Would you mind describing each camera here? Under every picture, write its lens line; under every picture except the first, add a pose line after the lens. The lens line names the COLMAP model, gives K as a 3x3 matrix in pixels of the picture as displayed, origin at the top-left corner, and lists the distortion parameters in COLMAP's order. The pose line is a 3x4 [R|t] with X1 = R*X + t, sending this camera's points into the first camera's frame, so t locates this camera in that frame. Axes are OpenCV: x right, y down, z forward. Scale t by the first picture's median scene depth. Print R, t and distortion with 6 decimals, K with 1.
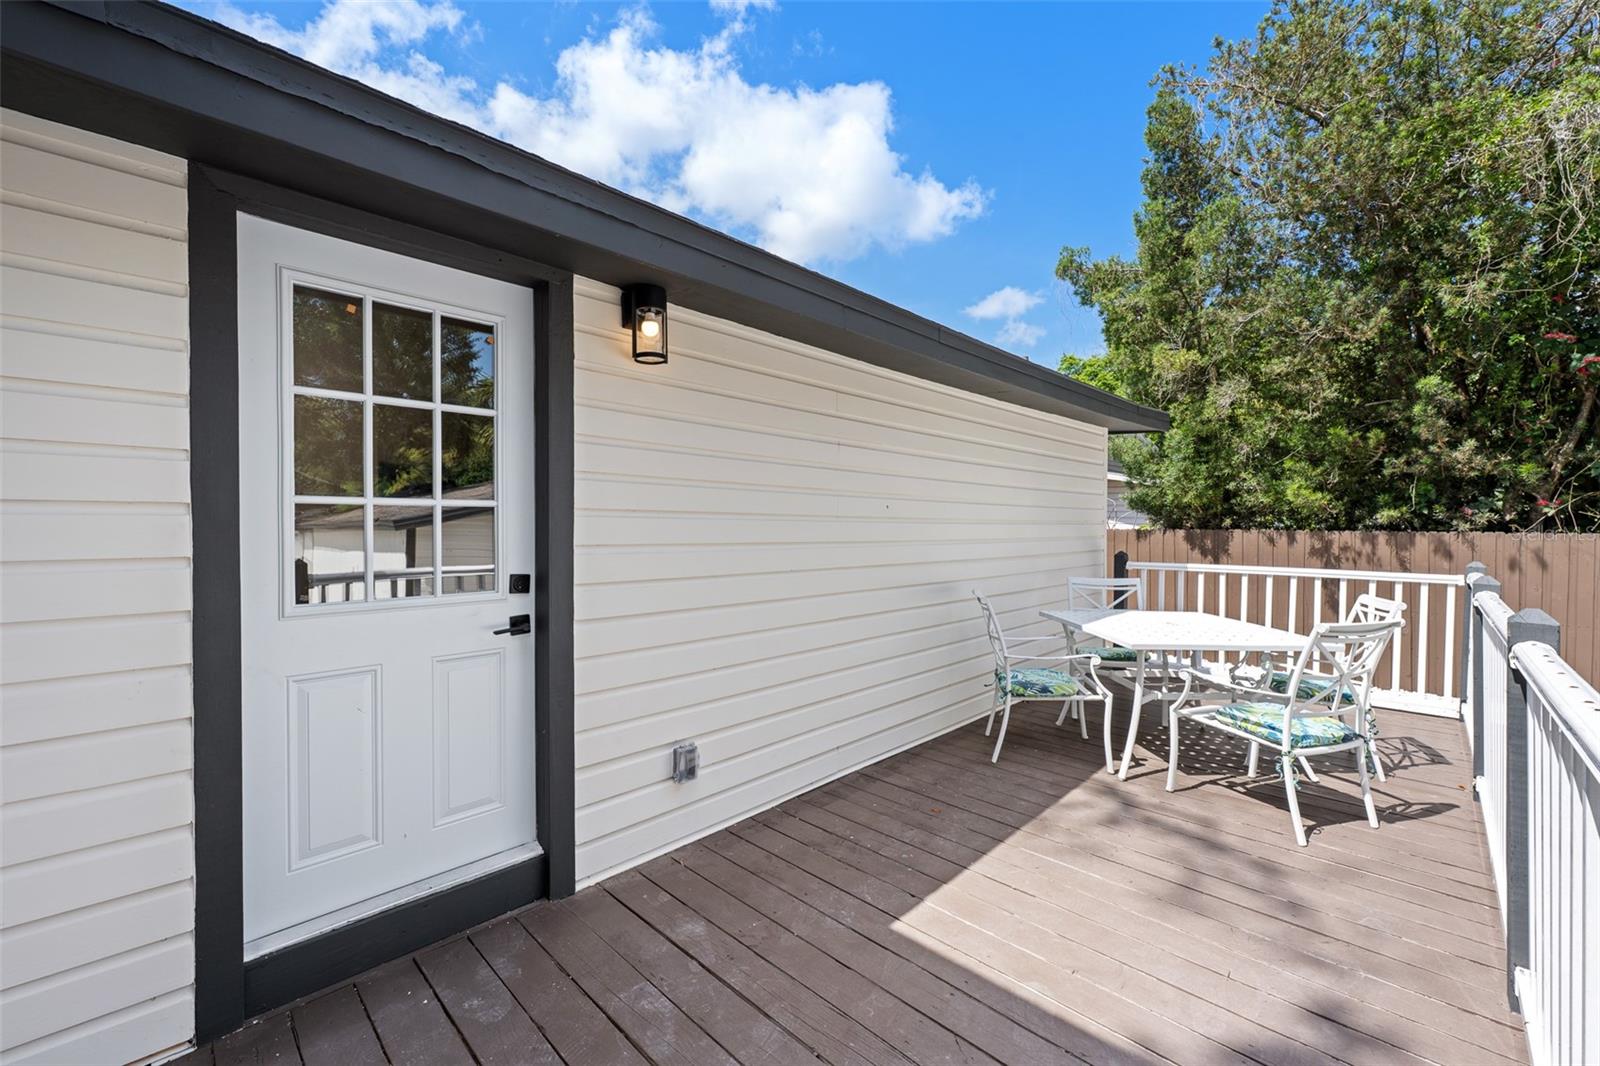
lens RADIAL K [[635.6, 0, 802.0], [0, 635.6, 533.9], [0, 0, 1]] dist [-0.001593, 0.000516]
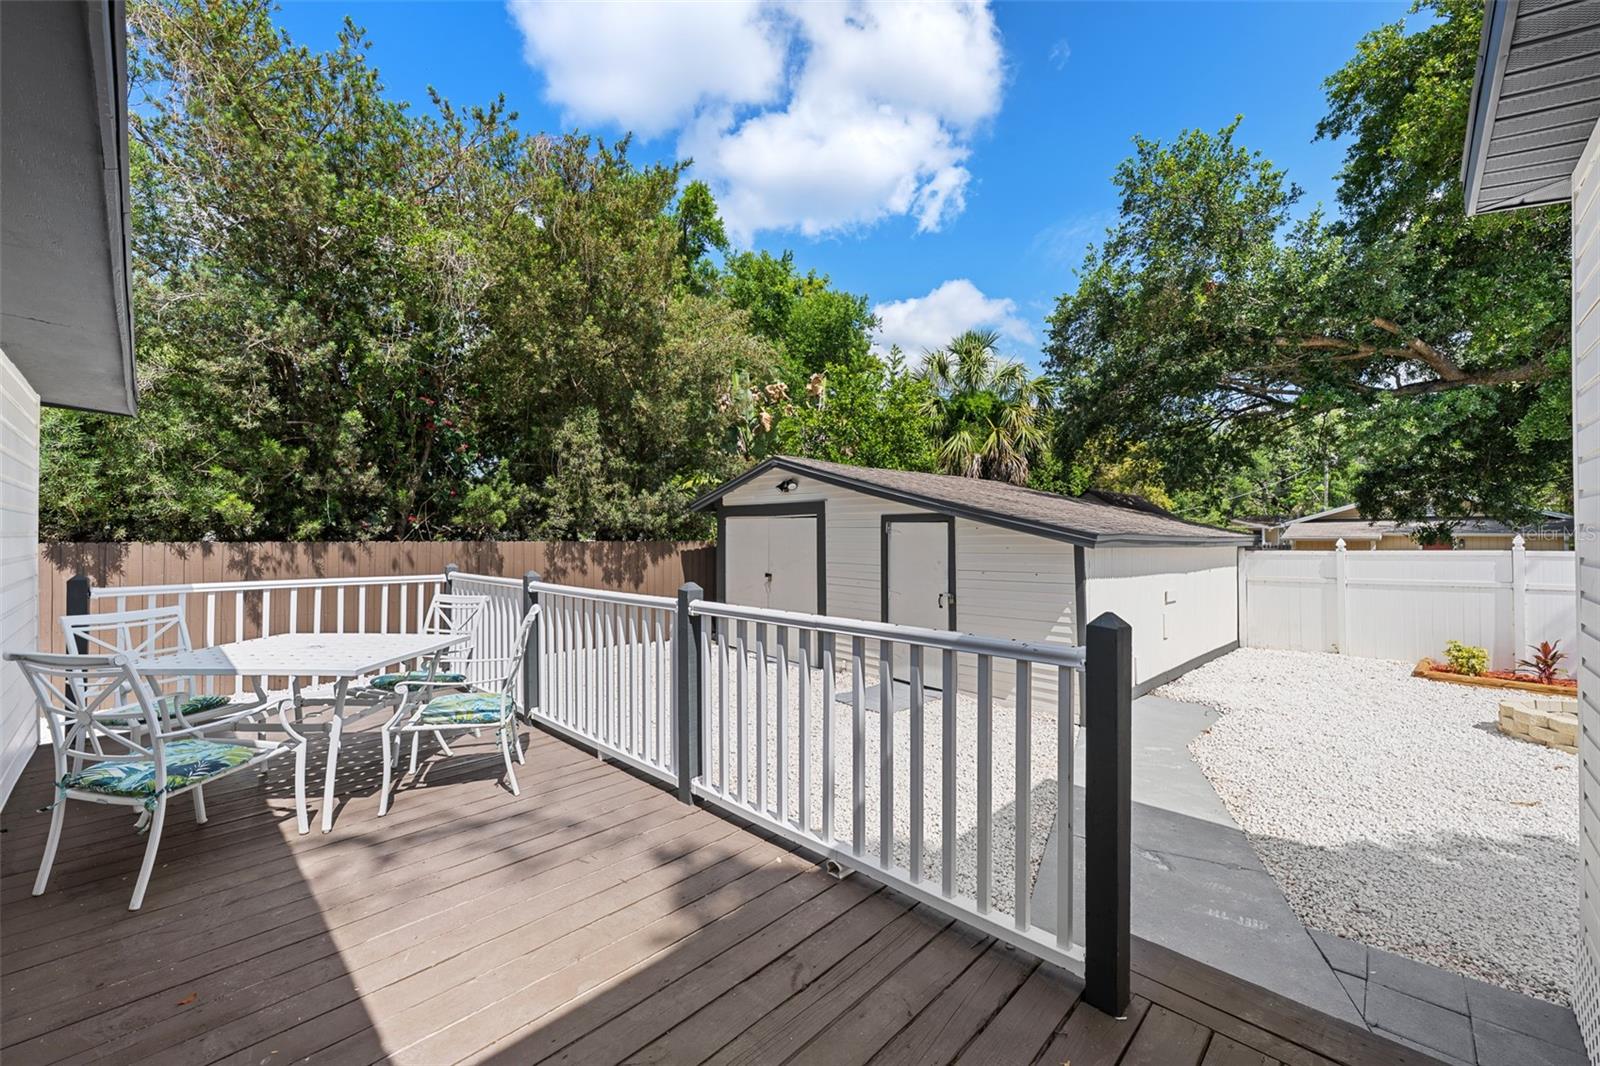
lens RADIAL K [[635.6, 0, 796.2], [0, 635.6, 529.6], [0, 0, 1]] dist [-0.001593, 0.000516]
pose [[-0.003338, 0.005243, 0.999981, -0.184090], [0.016597, 0.999849, -0.005187, -0.005654], [-0.999857, 0.016580, -0.003424, 0.175446]]
